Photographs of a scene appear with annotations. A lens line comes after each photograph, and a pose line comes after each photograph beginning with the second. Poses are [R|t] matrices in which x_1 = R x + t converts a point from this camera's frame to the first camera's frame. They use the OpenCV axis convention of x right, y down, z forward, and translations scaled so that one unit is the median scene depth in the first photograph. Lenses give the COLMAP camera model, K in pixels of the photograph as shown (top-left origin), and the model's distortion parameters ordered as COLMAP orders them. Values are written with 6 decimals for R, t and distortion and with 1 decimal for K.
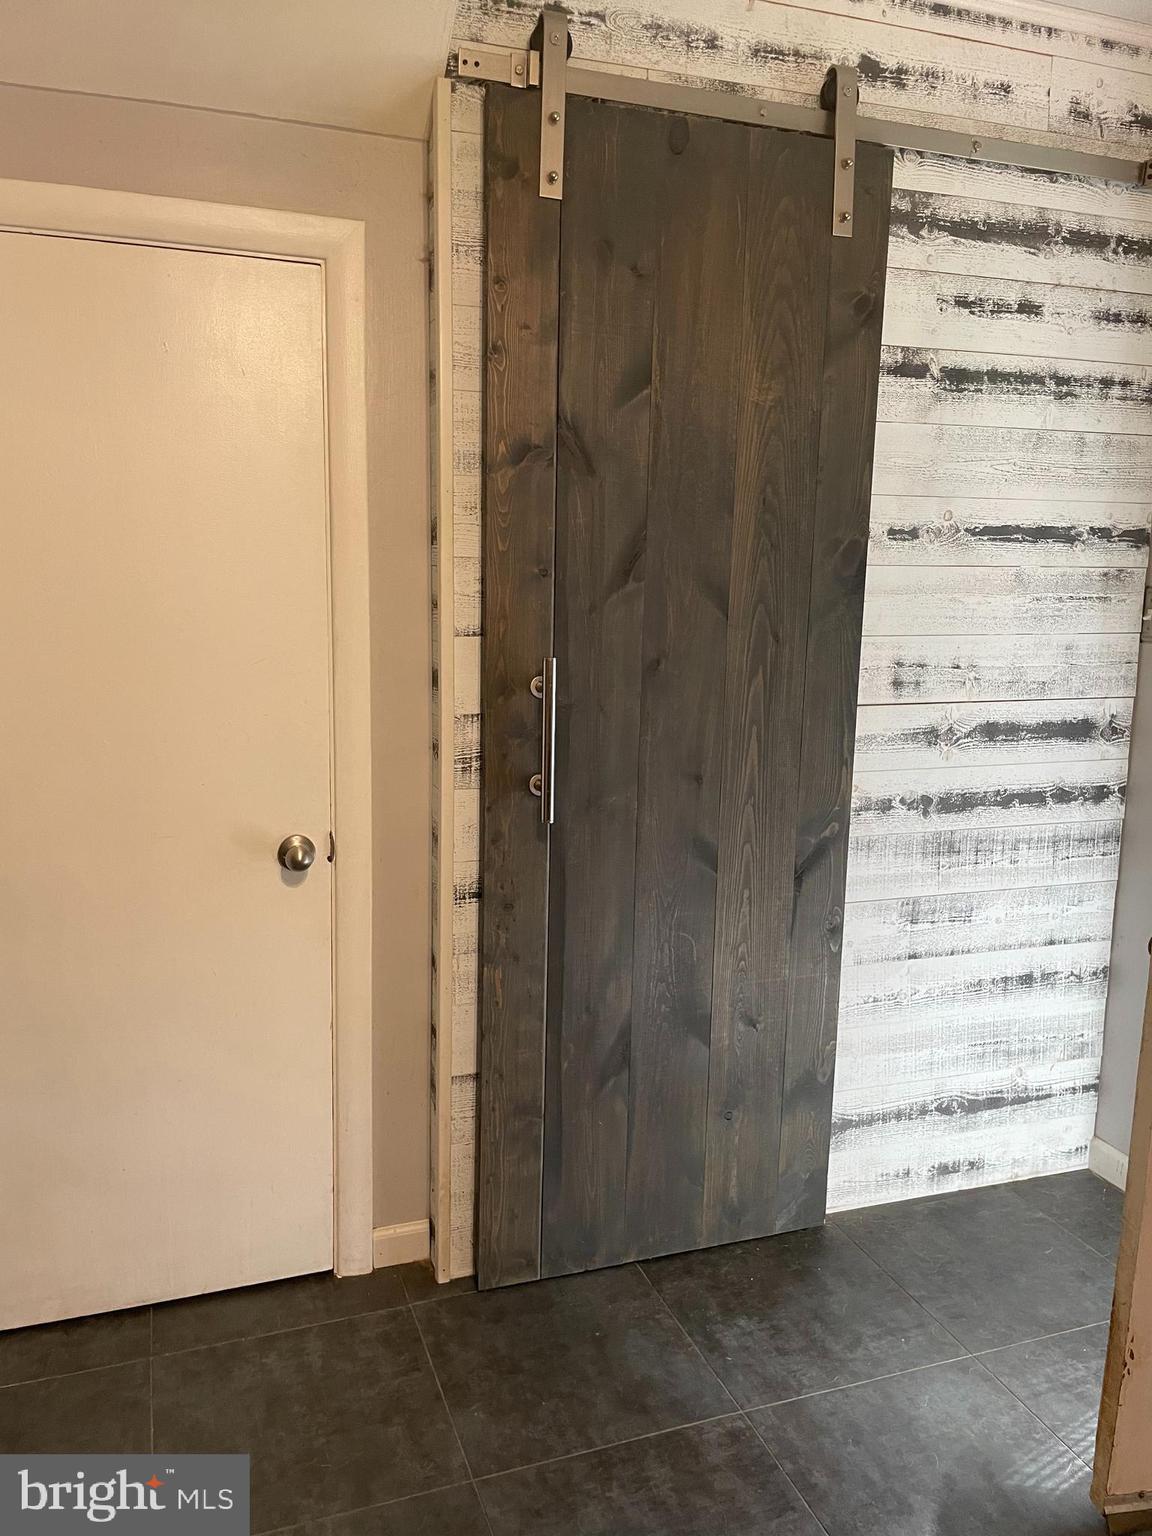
lens RADIAL K [[1173.9, 0, 585.4], [0, 1173.9, 770.1], [0, 0, 1]] dist [0.082703, -0.106016]
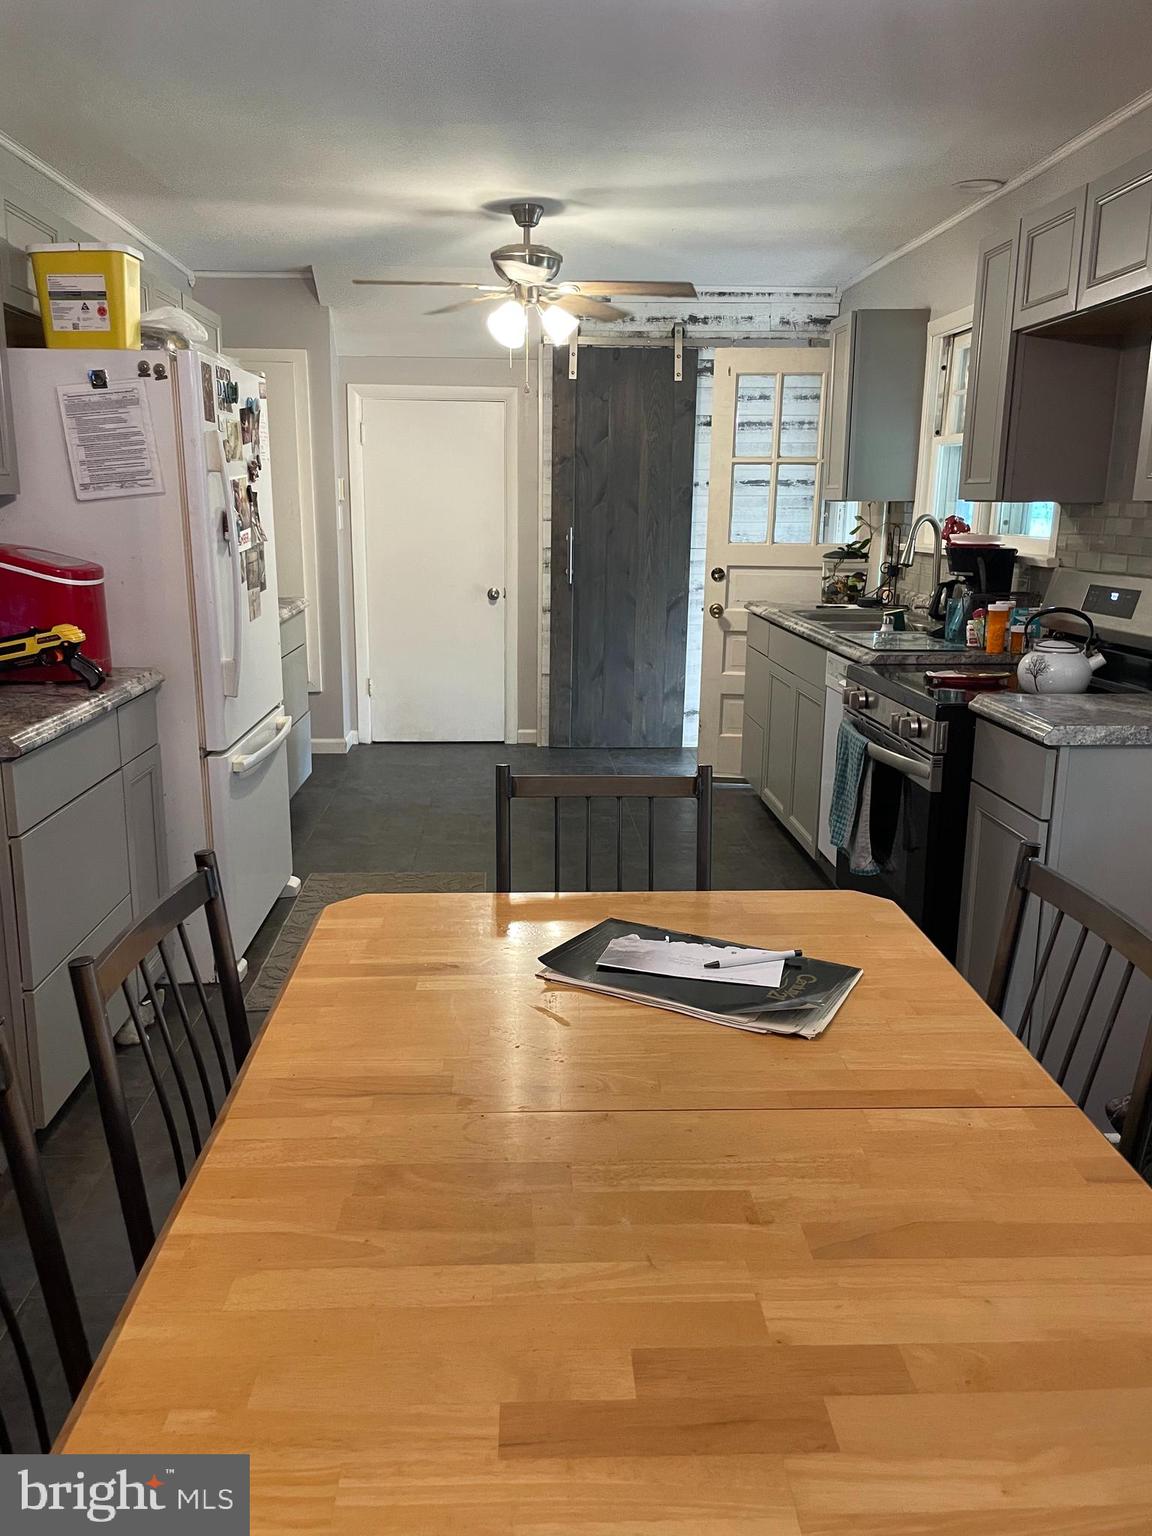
lens RADIAL K [[1173.9, 0, 565.4], [0, 1173.9, 767.3], [0, 0, 1]] dist [0.082703, -0.106016]
pose [[0.954425, 0.058271, -0.292708, 0.832404], [-0.042355, 0.997273, 0.060429, 0.319356], [0.295432, -0.045277, 0.954290, -1.828475]]
